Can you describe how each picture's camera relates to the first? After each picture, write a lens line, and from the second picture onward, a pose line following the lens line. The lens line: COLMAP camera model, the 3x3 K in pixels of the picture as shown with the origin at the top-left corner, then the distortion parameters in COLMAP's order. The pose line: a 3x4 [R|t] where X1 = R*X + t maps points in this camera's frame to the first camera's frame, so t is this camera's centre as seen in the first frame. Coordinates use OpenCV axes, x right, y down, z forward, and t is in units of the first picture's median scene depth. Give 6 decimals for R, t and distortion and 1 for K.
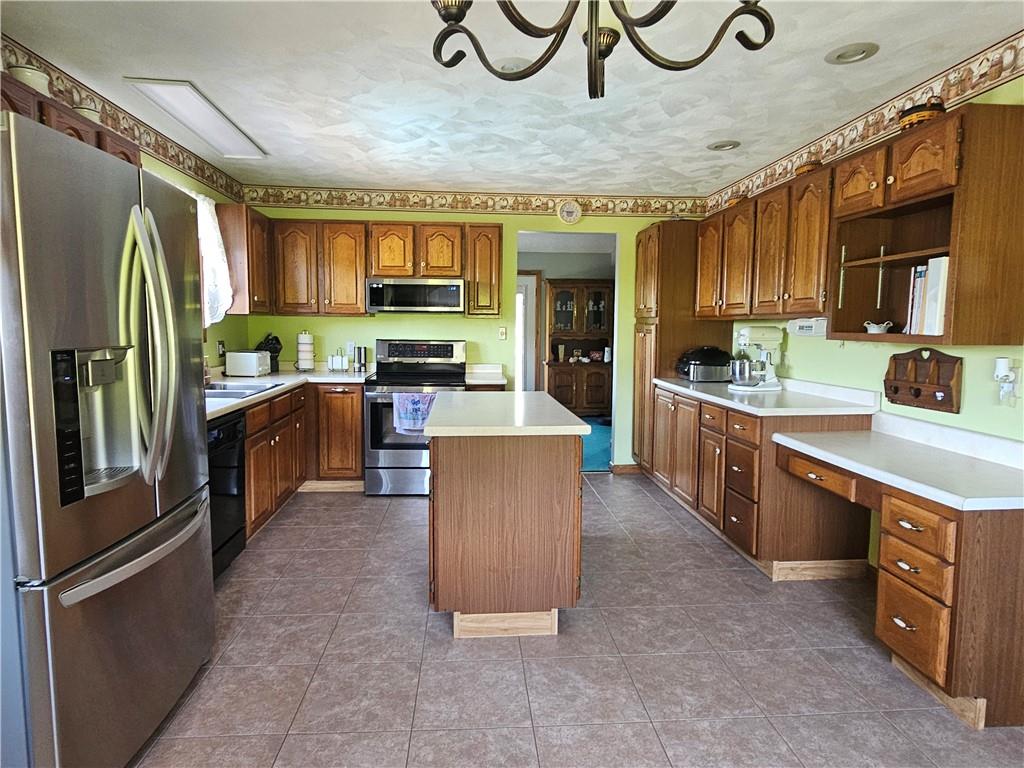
lens RADIAL K [[579.1, 0, 513.4], [0, 579.1, 384.4], [0, 0, 1]] dist [0.004504, 0.003825]
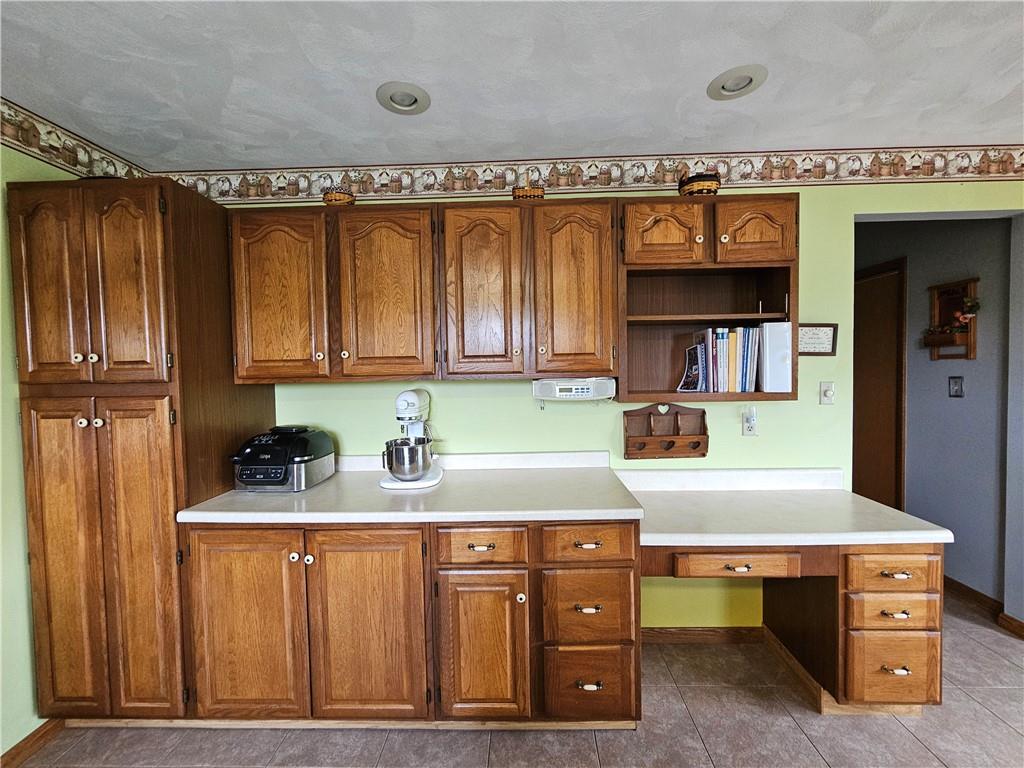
lens RADIAL K [[398.8, 0, 512.3], [0, 398.8, 390.8], [0, 0, 1]] dist [-0.003278, -0.000105]
pose [[0.109310, -0.043734, 0.993045, -0.044901], [0.119910, 0.992316, 0.030503, -0.099116], [-0.986749, 0.115742, 0.113714, 0.819619]]
